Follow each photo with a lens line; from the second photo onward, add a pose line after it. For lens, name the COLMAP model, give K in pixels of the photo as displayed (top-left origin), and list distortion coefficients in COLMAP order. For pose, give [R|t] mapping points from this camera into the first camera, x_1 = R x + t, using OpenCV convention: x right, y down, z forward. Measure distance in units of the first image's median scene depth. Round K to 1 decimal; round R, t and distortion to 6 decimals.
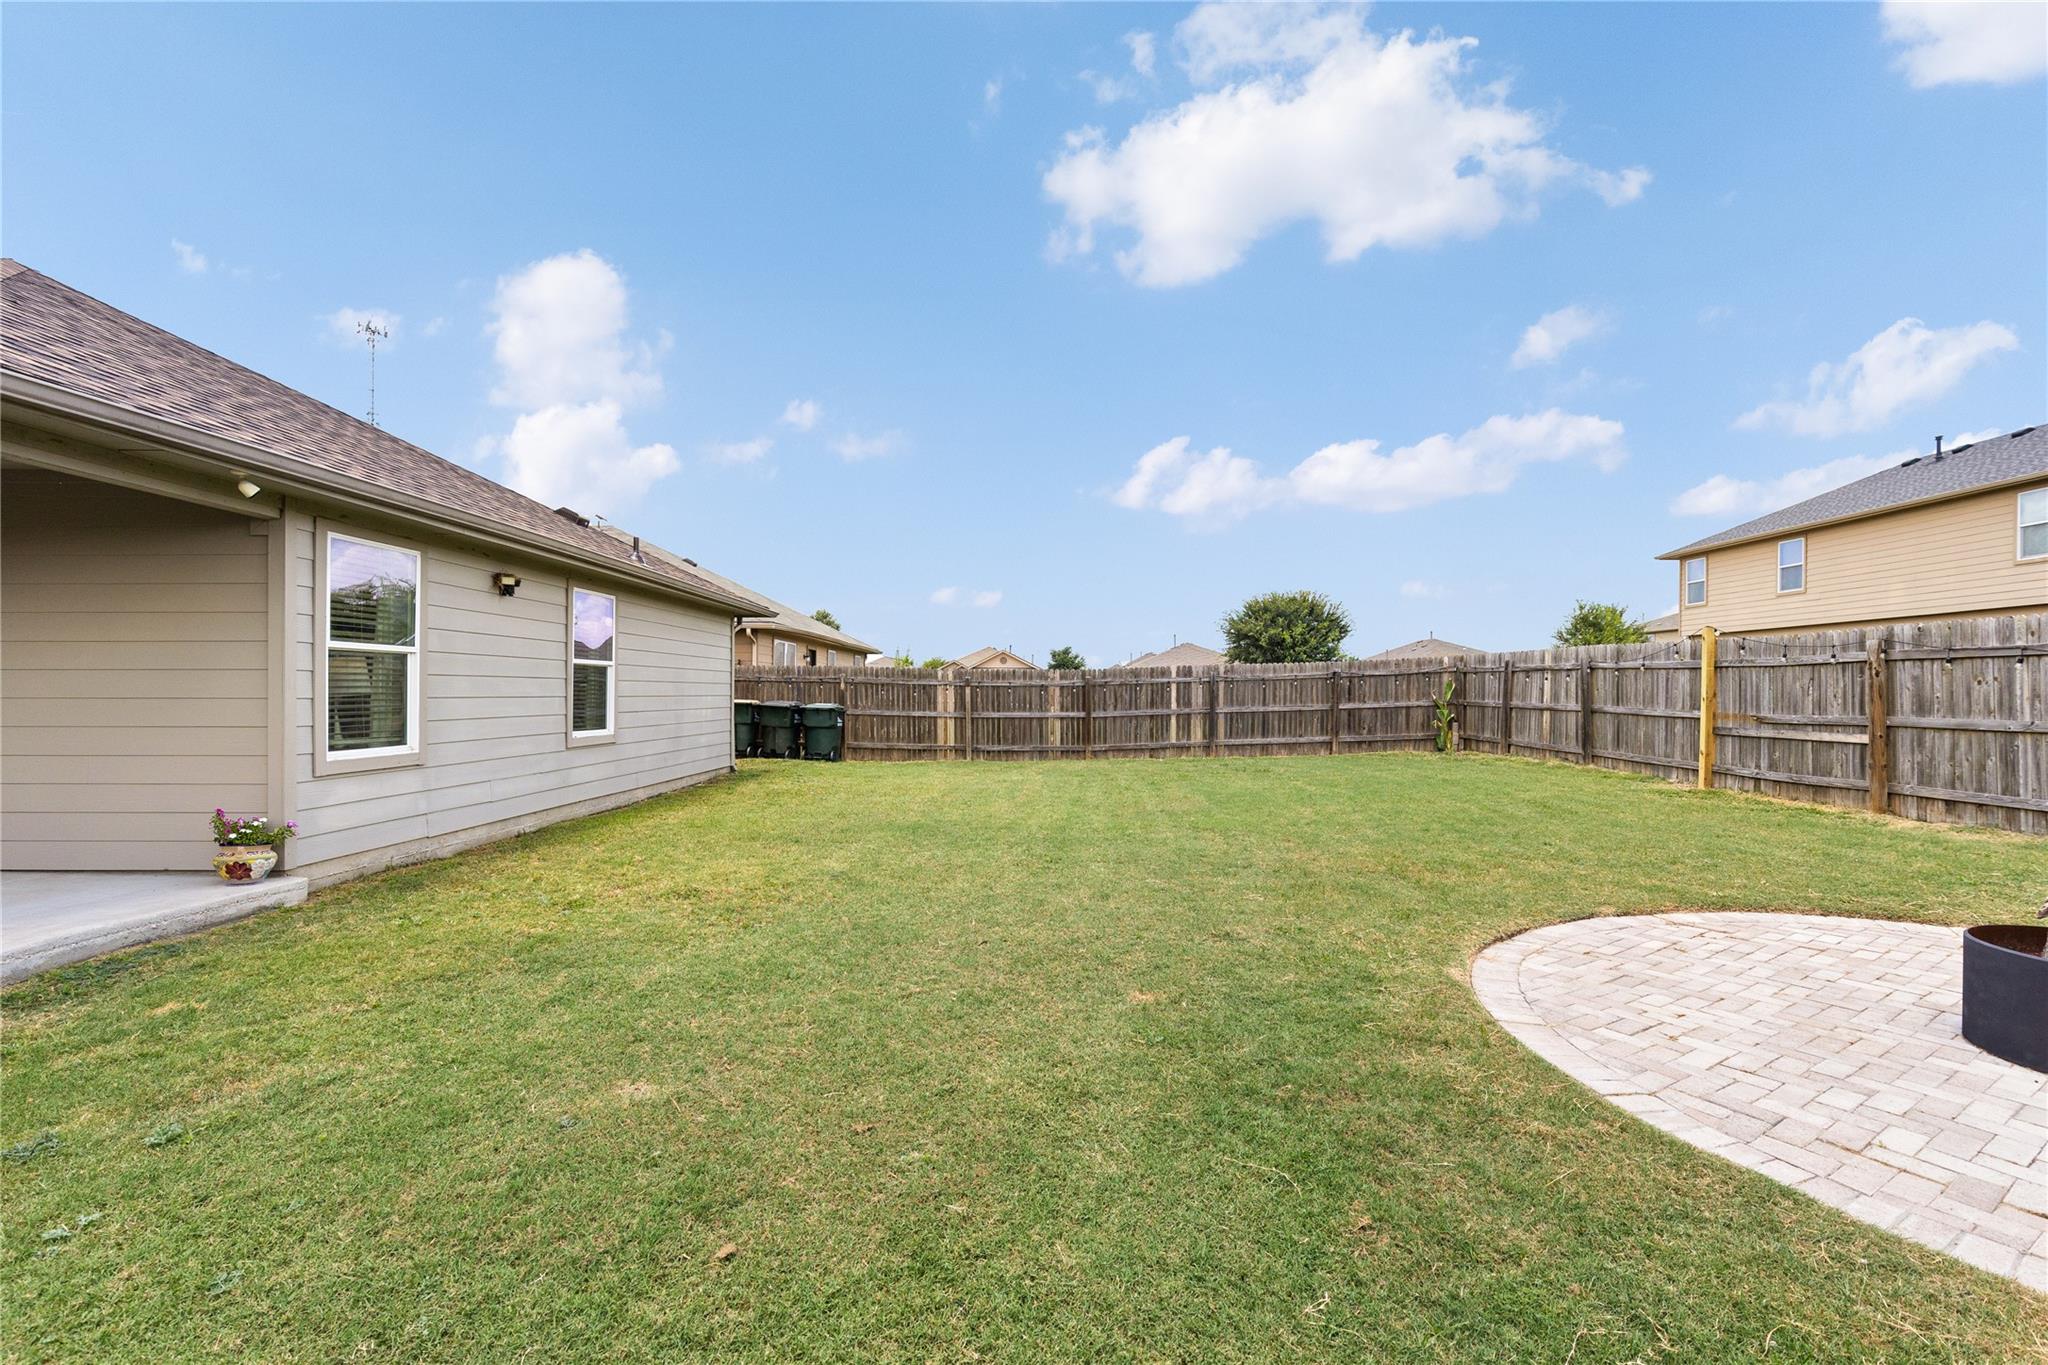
lens RADIAL K [[934.4, 0, 1034.7], [0, 934.4, 688.9], [0, 0, 1]] dist [0.007165, -0.002352]
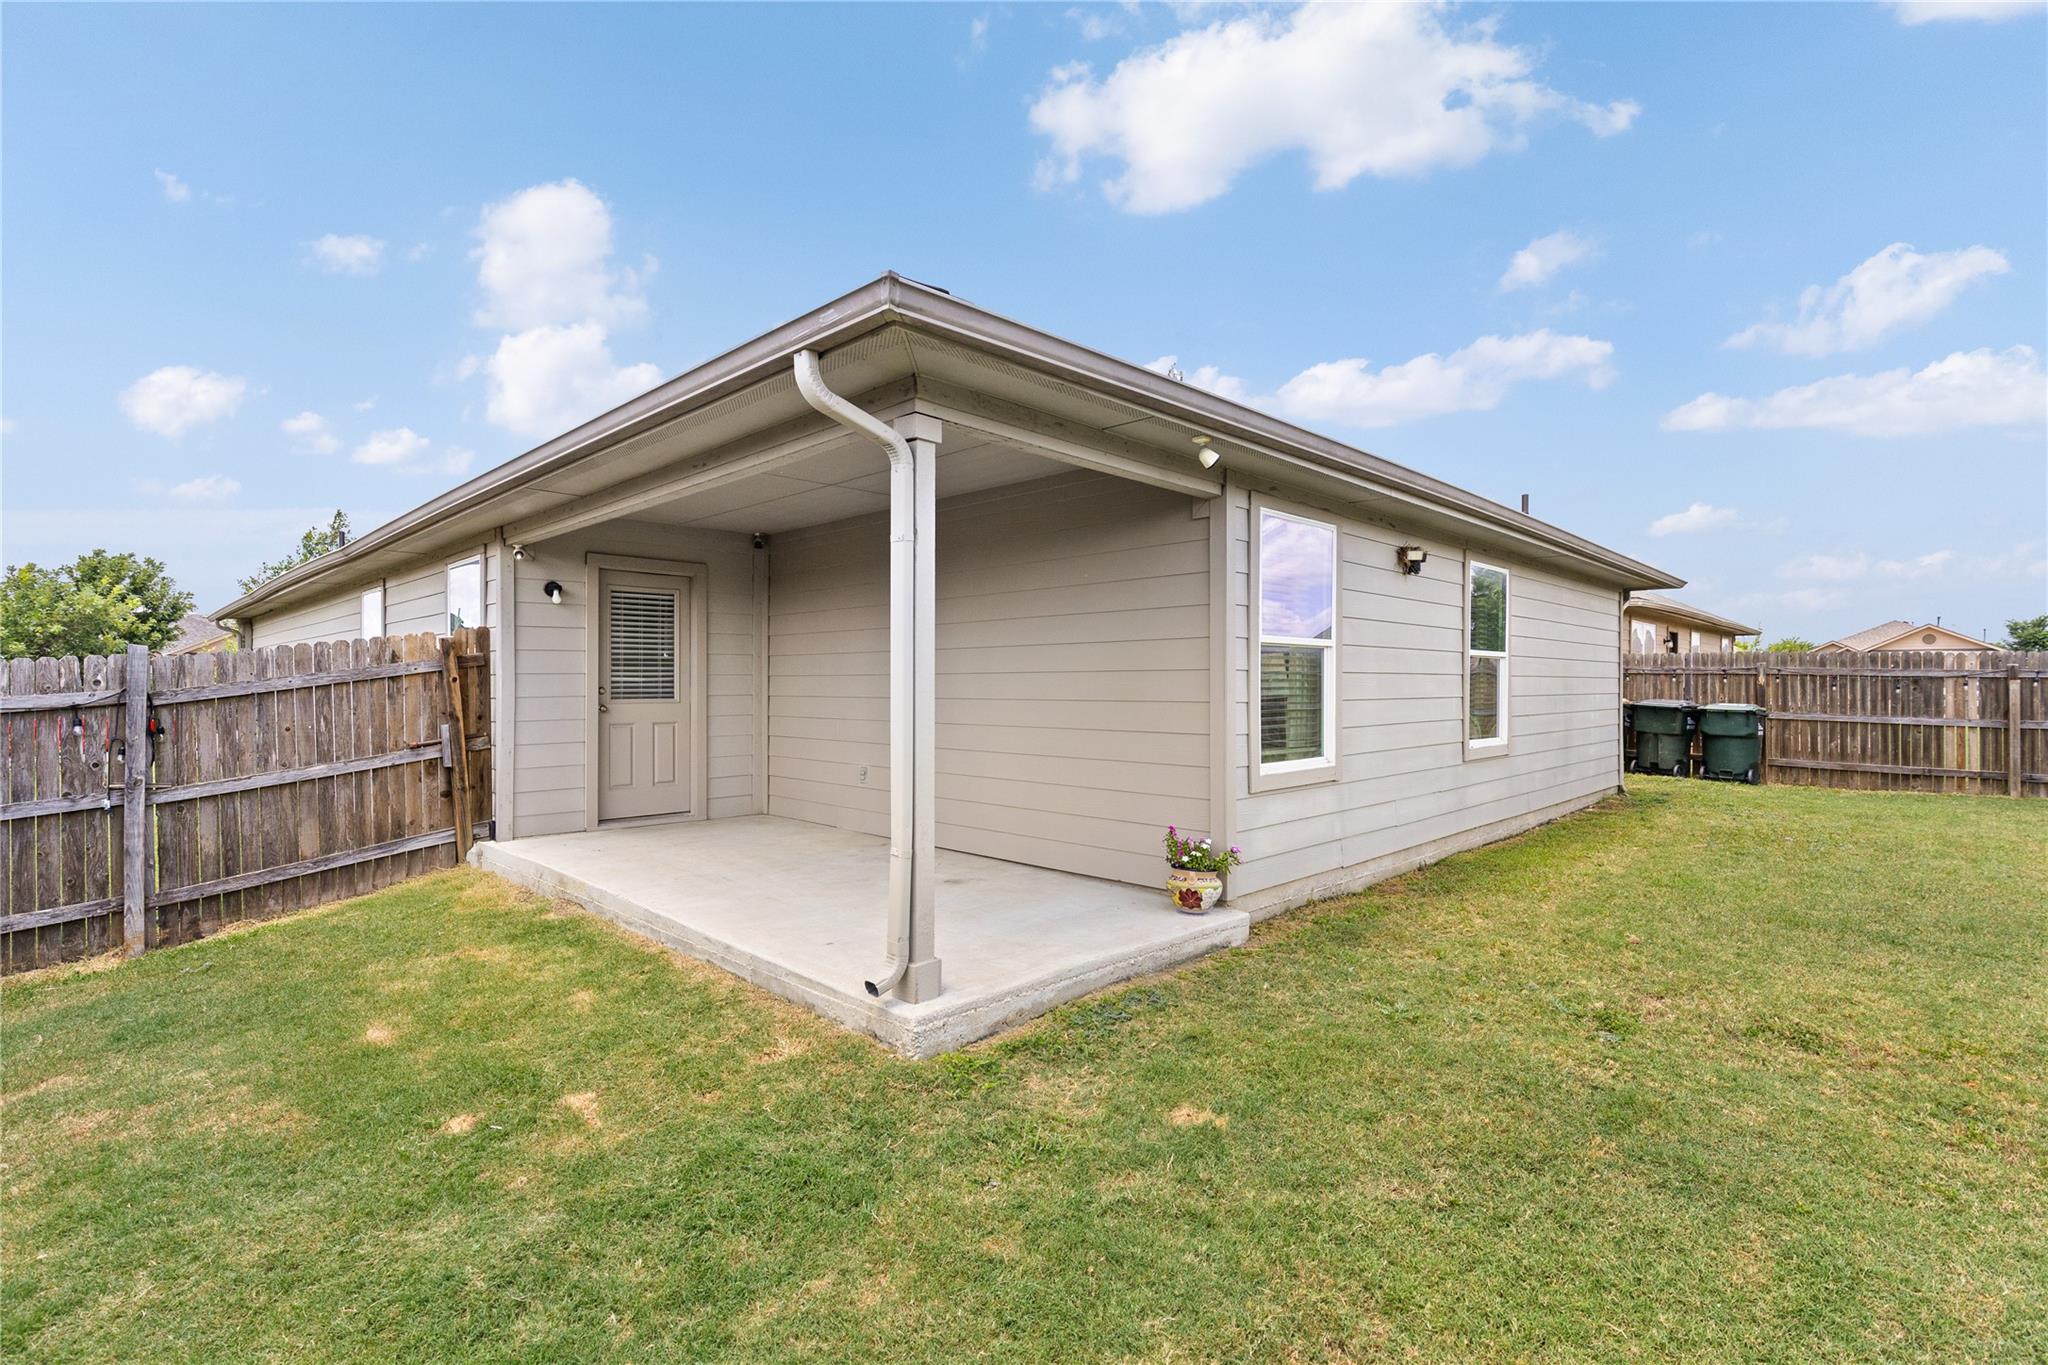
lens RADIAL K [[979.8, 0, 1021.4], [0, 979.8, 689.0], [0, 0, 1]] dist [-0.003801, -0.000859]
pose [[0.715347, 0.001139, -0.698769, -0.213205], [0.004144, 0.999974, 0.005872, -0.006052], [0.698757, -0.007096, 0.715323, 0.155126]]
